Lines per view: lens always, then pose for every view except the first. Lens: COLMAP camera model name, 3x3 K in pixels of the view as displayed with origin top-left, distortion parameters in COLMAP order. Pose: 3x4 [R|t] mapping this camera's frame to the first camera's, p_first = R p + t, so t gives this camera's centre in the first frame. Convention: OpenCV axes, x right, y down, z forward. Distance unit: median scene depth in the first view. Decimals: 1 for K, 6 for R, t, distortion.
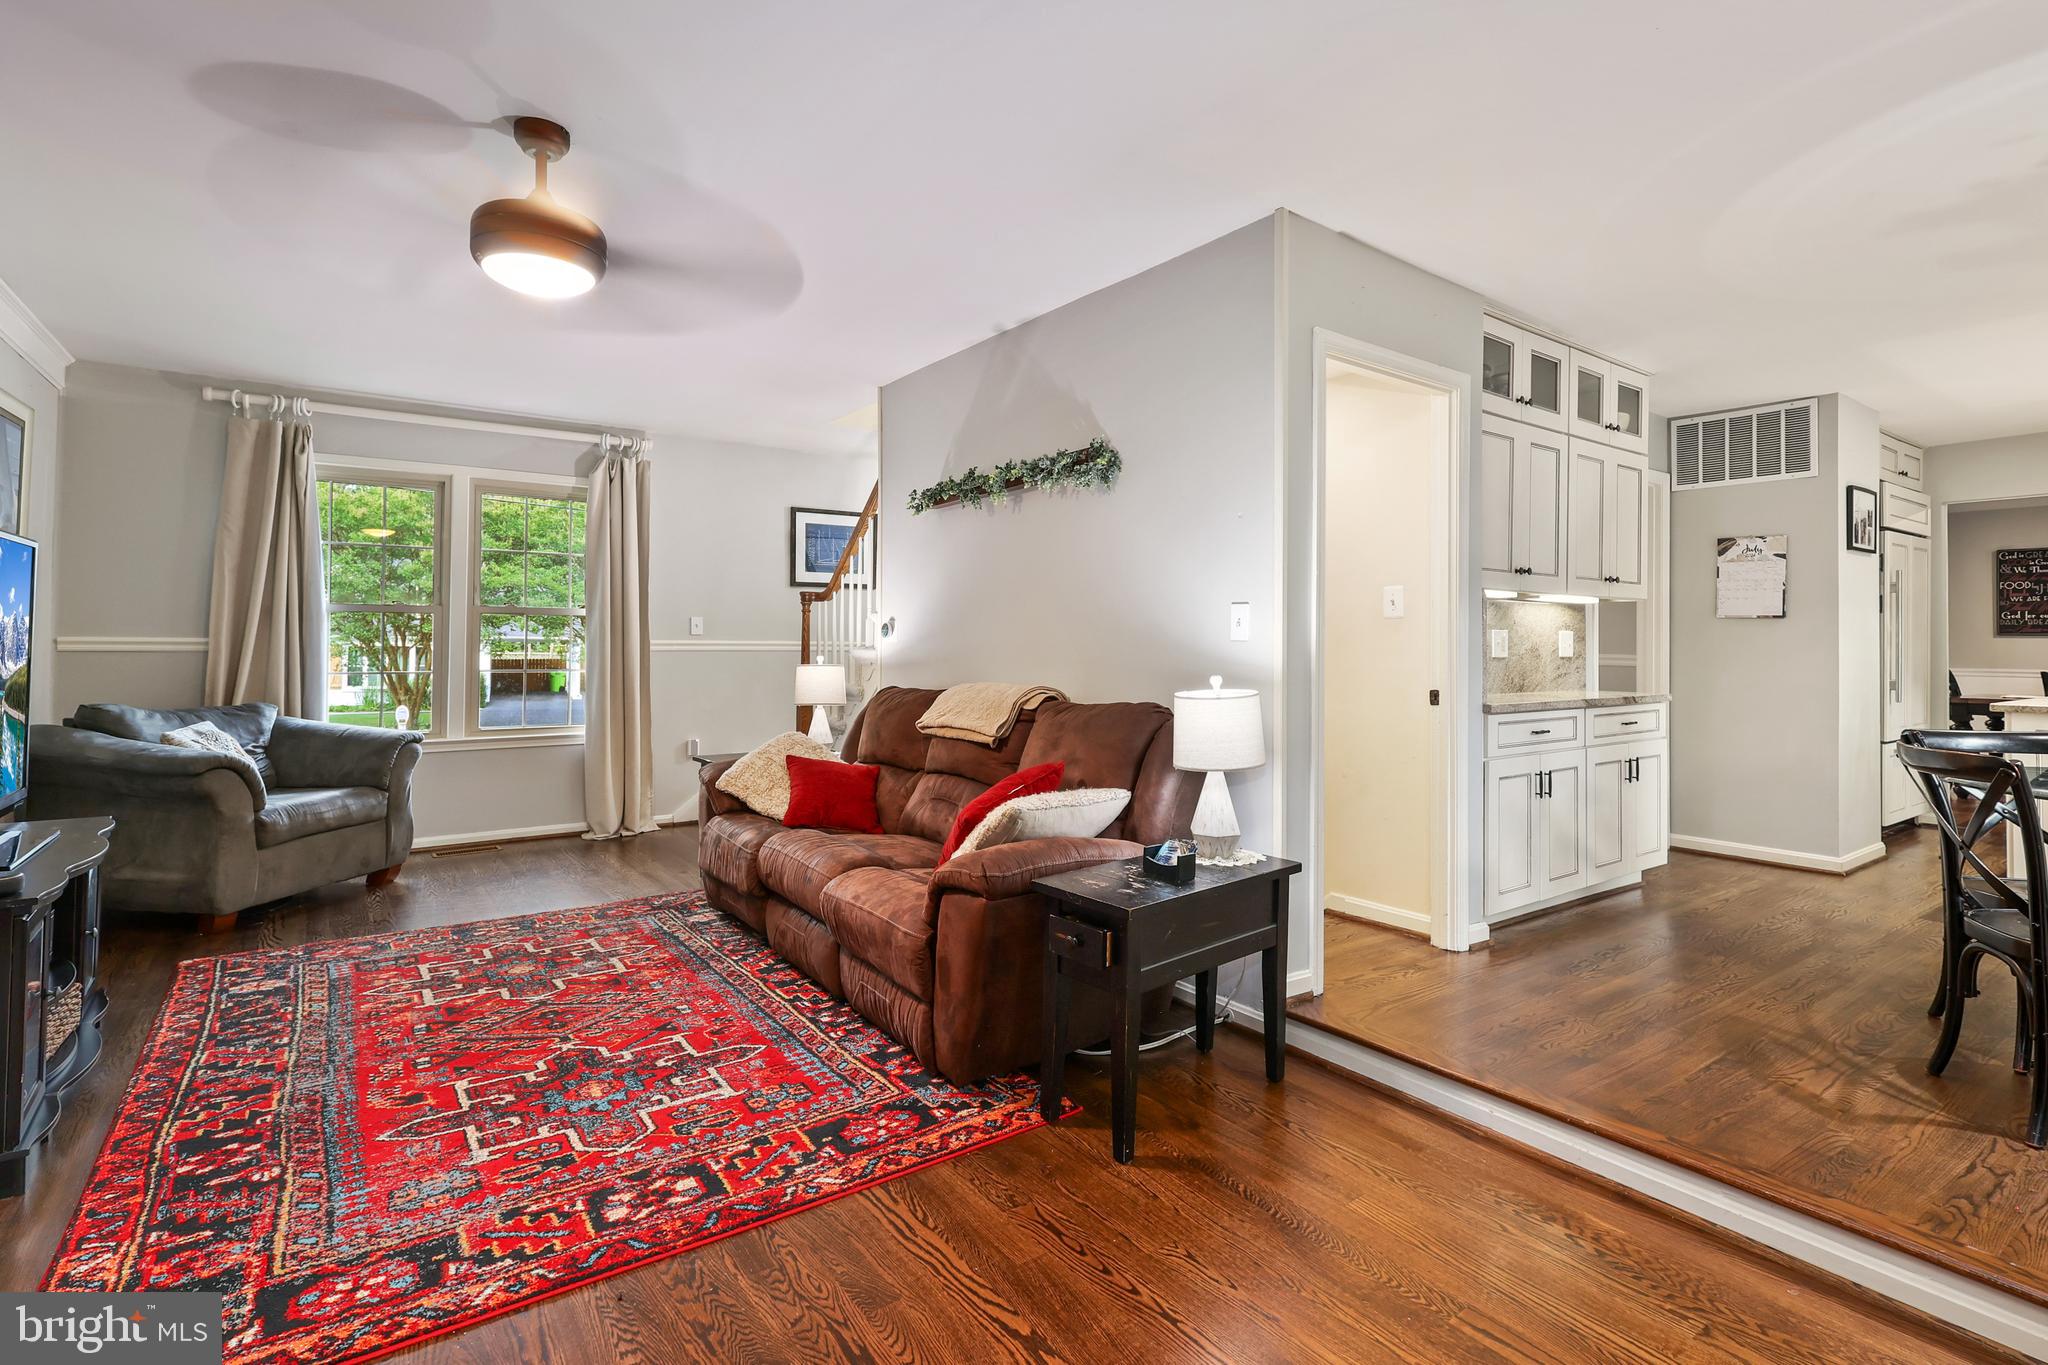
lens RADIAL K [[966.9, 0, 992.6], [0, 966.9, 634.1], [0, 0, 1]] dist [-0.004563, 0.003200]
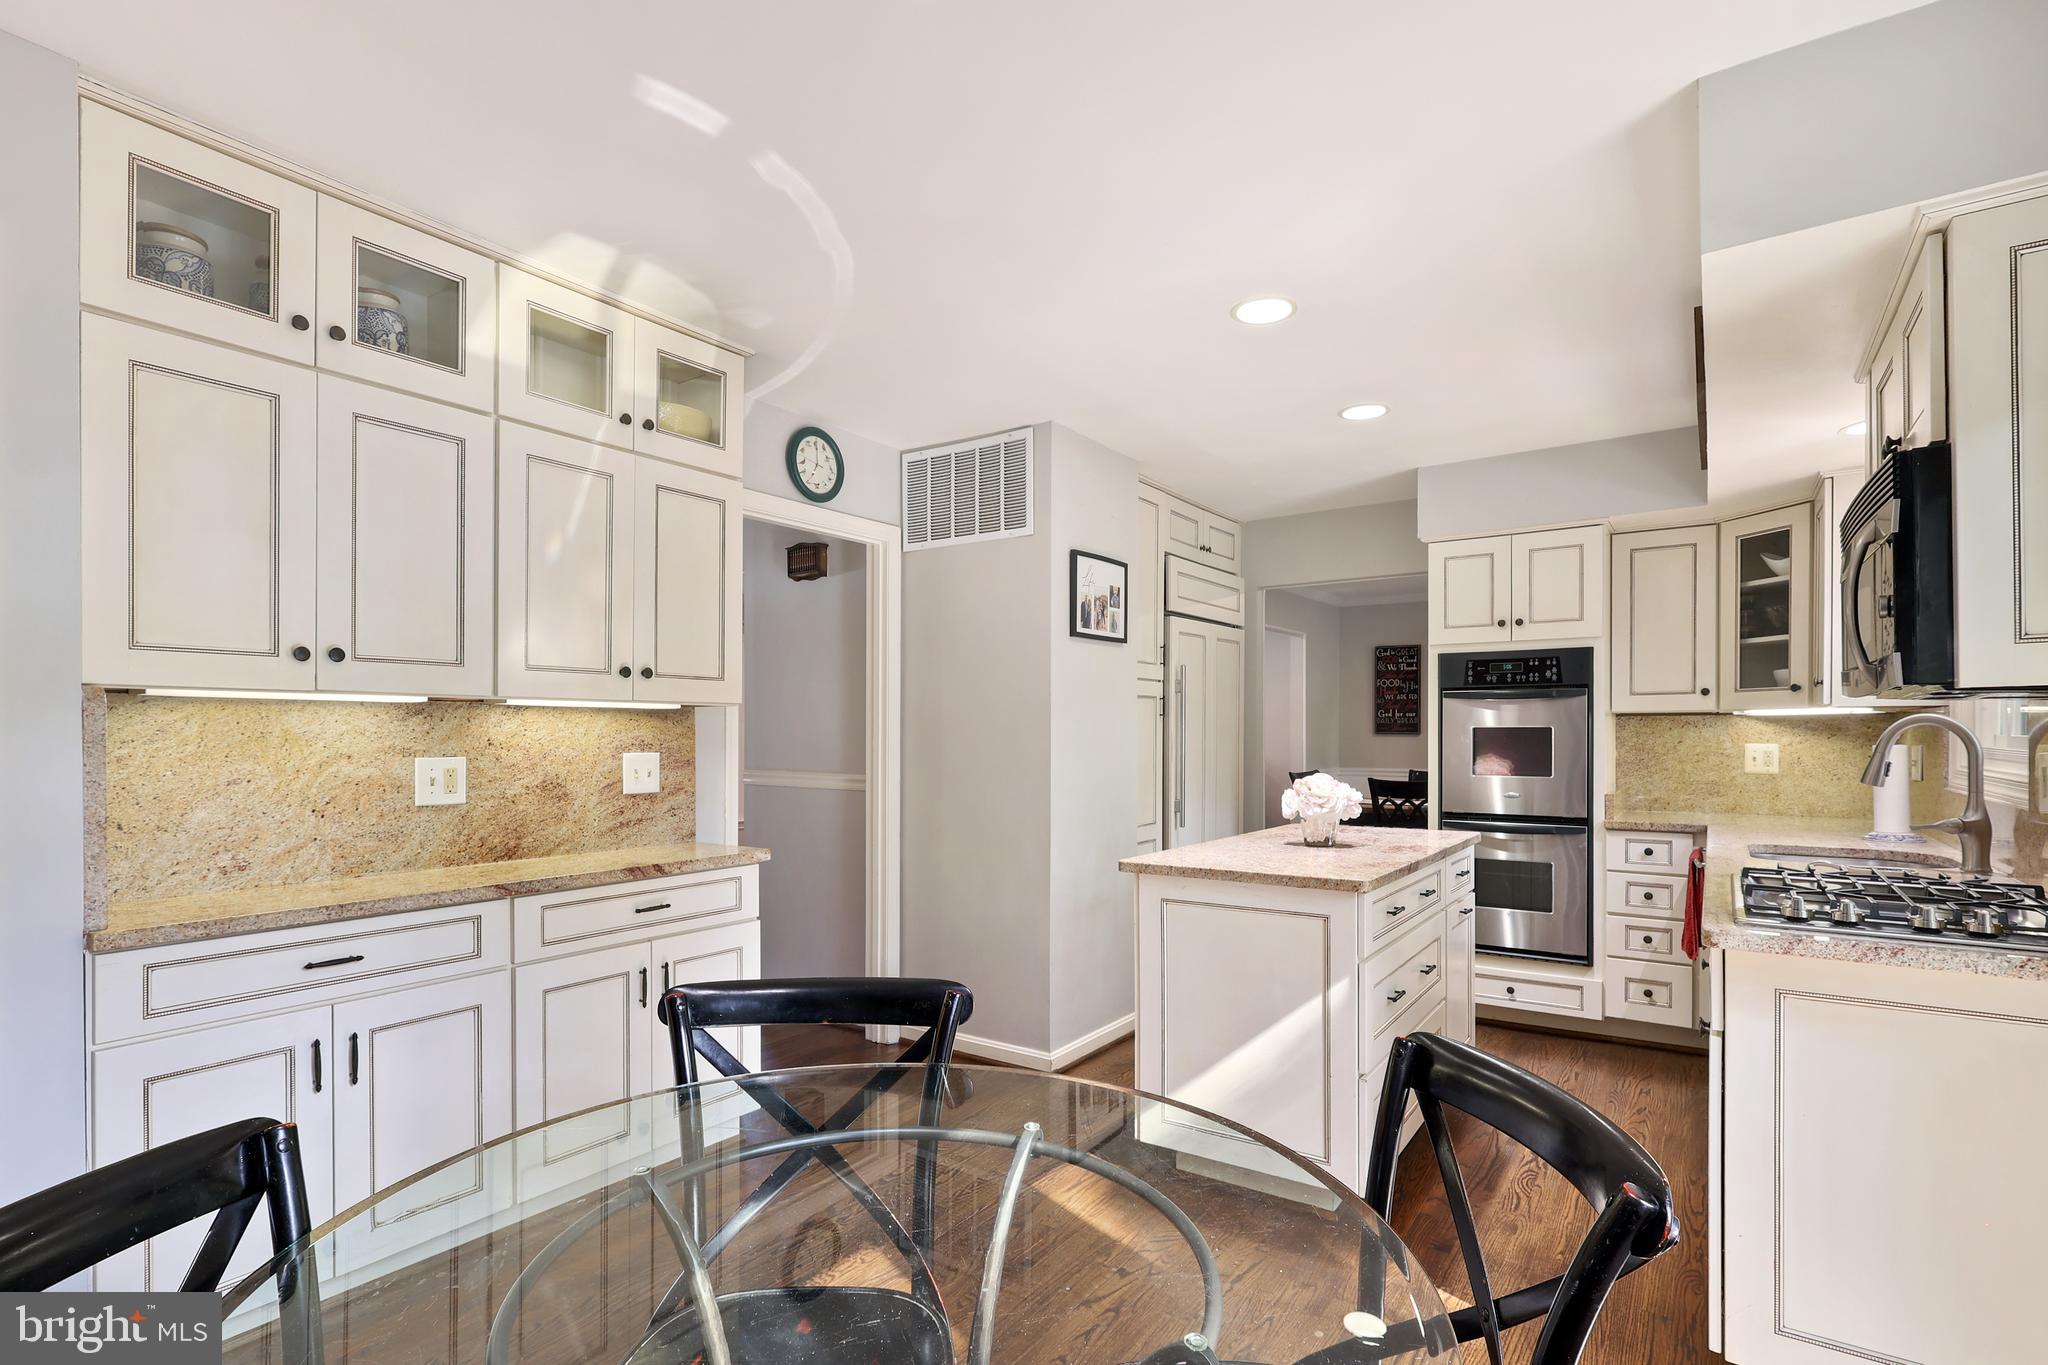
lens RADIAL K [[966.9, 0, 1002.9], [0, 966.9, 751.9], [0, 0, 1]] dist [-0.004563, 0.003200]
pose [[0.945867, -0.014487, 0.324230, 0.851341], [0.003319, 0.999383, 0.034971, -0.035250], [-0.324536, -0.032002, 0.945332, 0.443230]]
